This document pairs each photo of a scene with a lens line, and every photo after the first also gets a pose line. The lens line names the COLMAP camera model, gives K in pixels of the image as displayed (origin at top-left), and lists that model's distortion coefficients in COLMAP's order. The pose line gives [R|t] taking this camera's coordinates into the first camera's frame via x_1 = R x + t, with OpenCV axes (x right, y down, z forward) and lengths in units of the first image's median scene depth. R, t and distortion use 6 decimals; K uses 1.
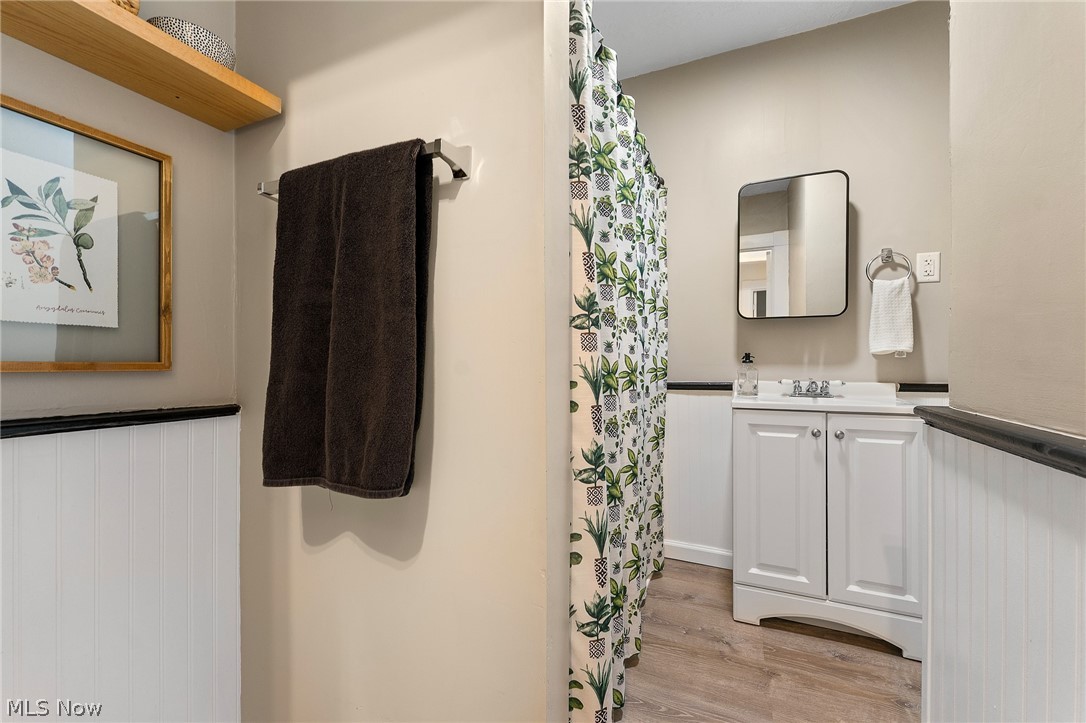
lens RADIAL K [[439.7, 0, 543.9], [0, 439.7, 364.0], [0, 0, 1]] dist [-0.000286, -0.000230]
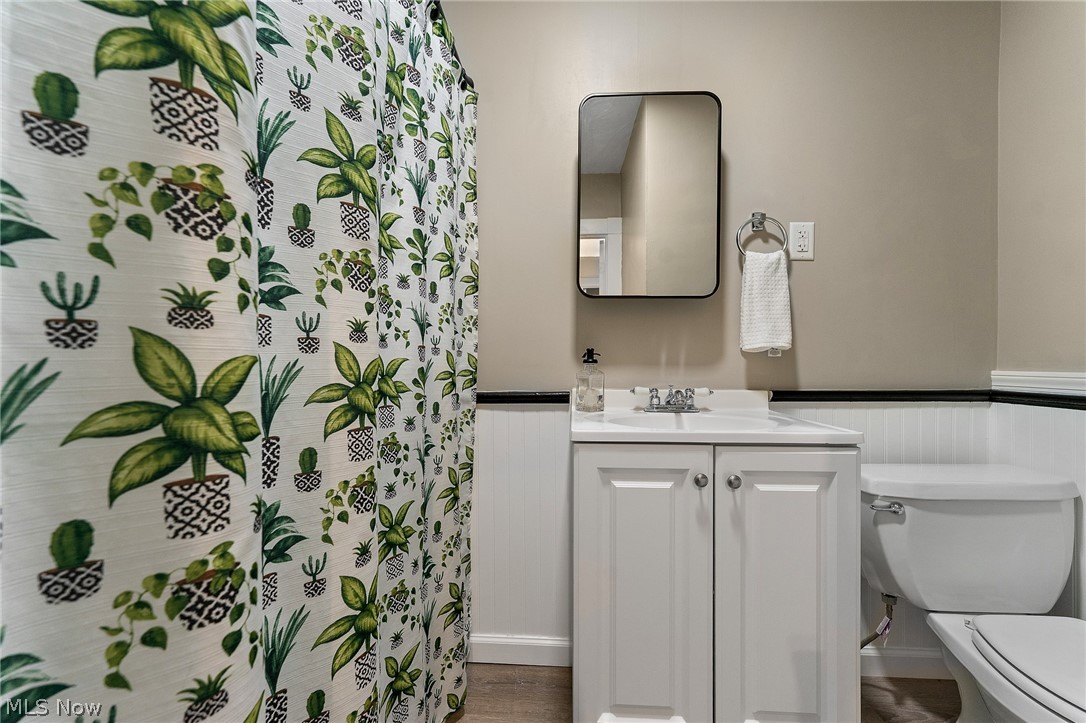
lens RADIAL K [[439.7, 0, 543.9], [0, 439.7, 364.0], [0, 0, 1]] dist [-0.000286, -0.000230]
pose [[0.934227, 0.002009, 0.356674, 0.162550], [-0.002903, 0.999994, 0.001970, -0.002526], [-0.356668, -0.002876, 0.934227, 0.412932]]
